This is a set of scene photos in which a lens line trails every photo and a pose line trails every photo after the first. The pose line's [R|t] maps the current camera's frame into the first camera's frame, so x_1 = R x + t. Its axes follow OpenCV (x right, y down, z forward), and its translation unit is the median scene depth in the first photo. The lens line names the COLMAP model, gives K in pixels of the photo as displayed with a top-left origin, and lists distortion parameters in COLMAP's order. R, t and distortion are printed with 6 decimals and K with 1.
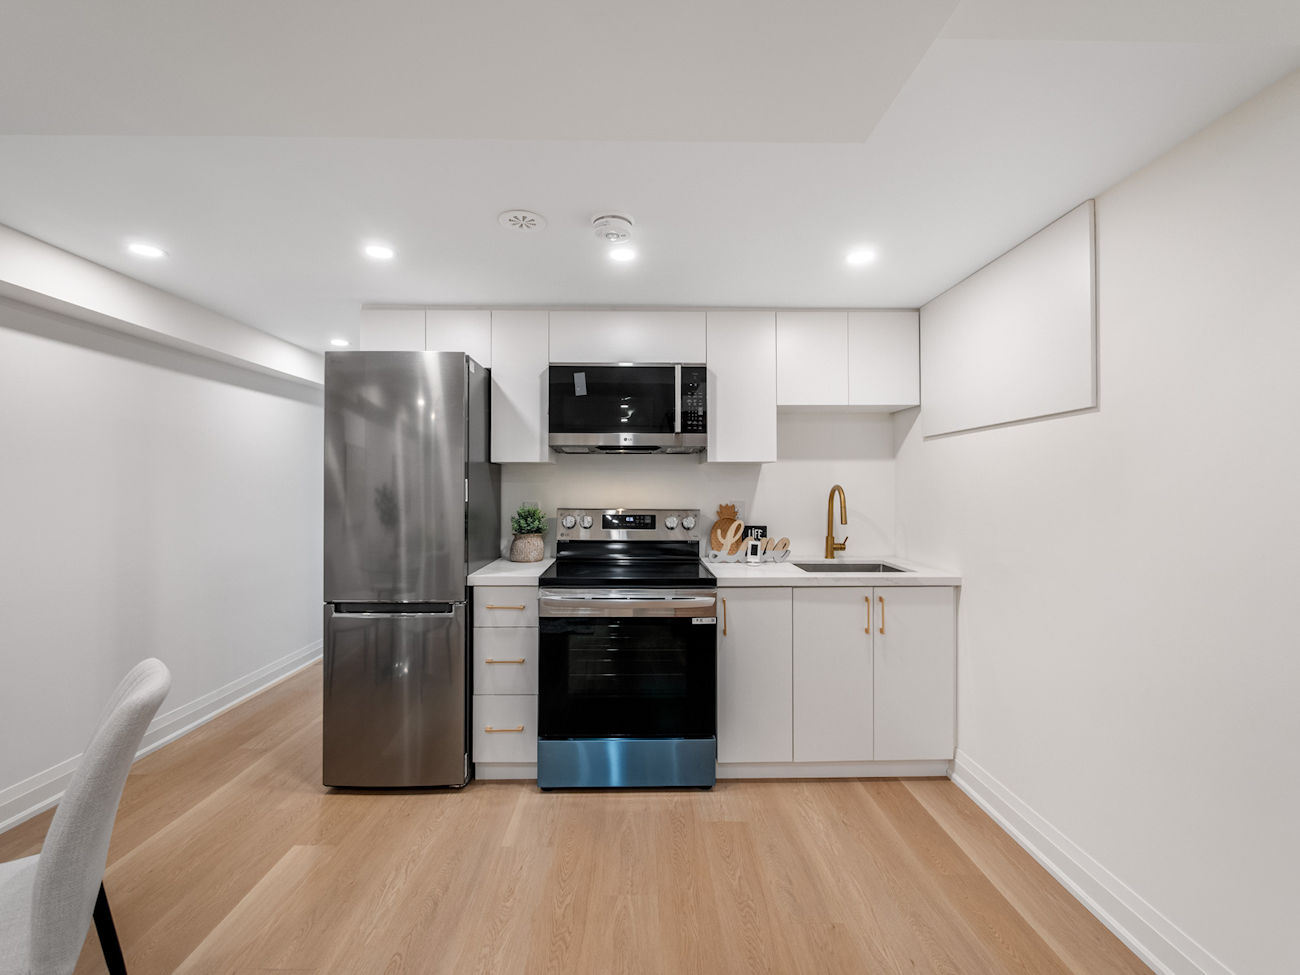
lens RADIAL K [[548.2, 0, 649.2], [0, 548.2, 480.5], [0, 0, 1]] dist [-0.005976, 0.000581]
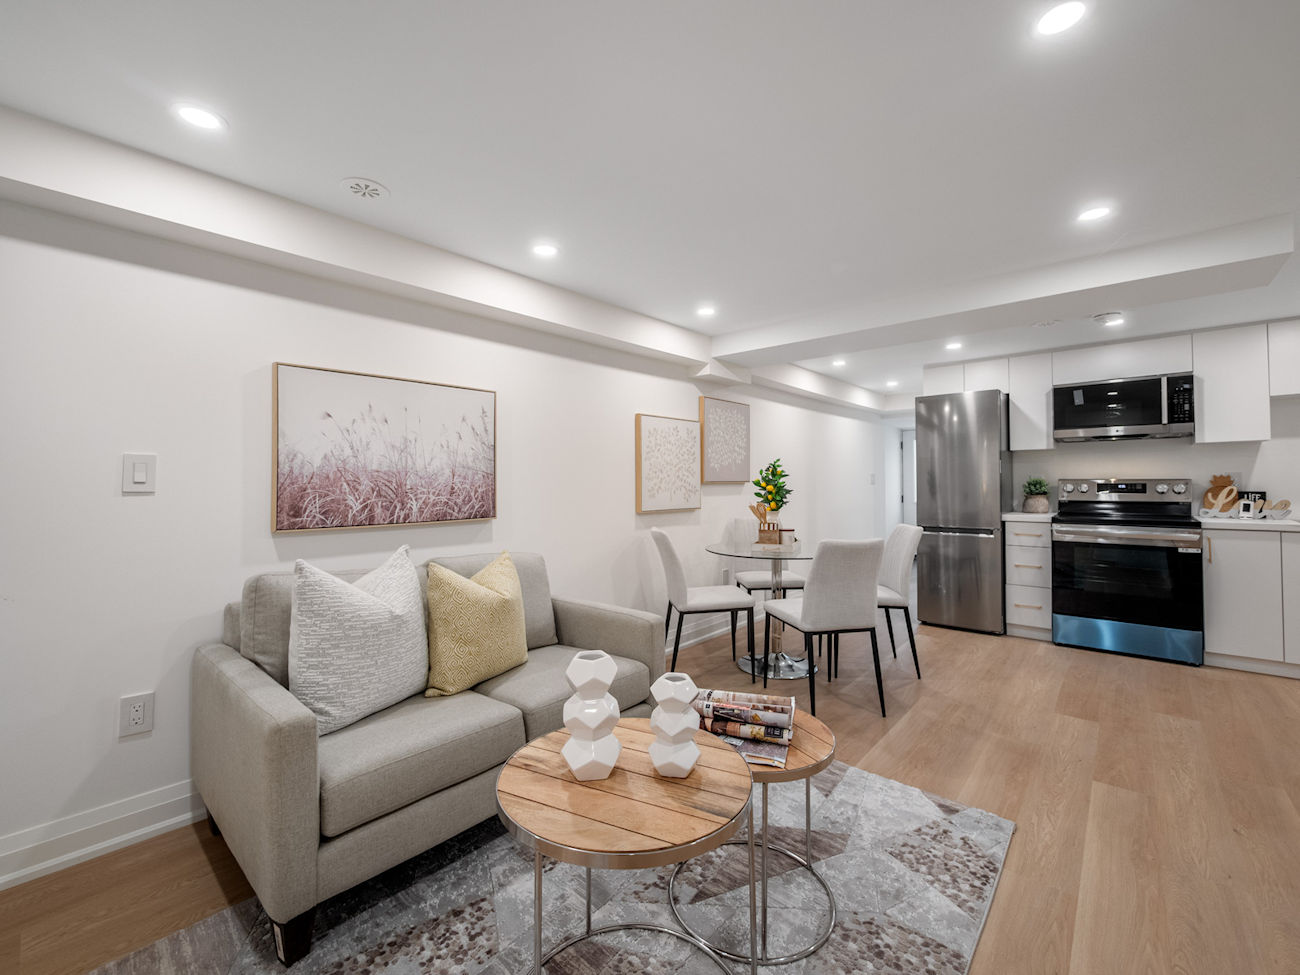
lens RADIAL K [[548.2, 0, 649.2], [0, 548.2, 480.5], [0, 0, 1]] dist [-0.005976, 0.000581]
pose [[0.735413, -0.010896, -0.677532, 0.024051], [0.017982, 0.999832, 0.003439, 0.031160], [0.677381, -0.014713, 0.735485, -0.933238]]
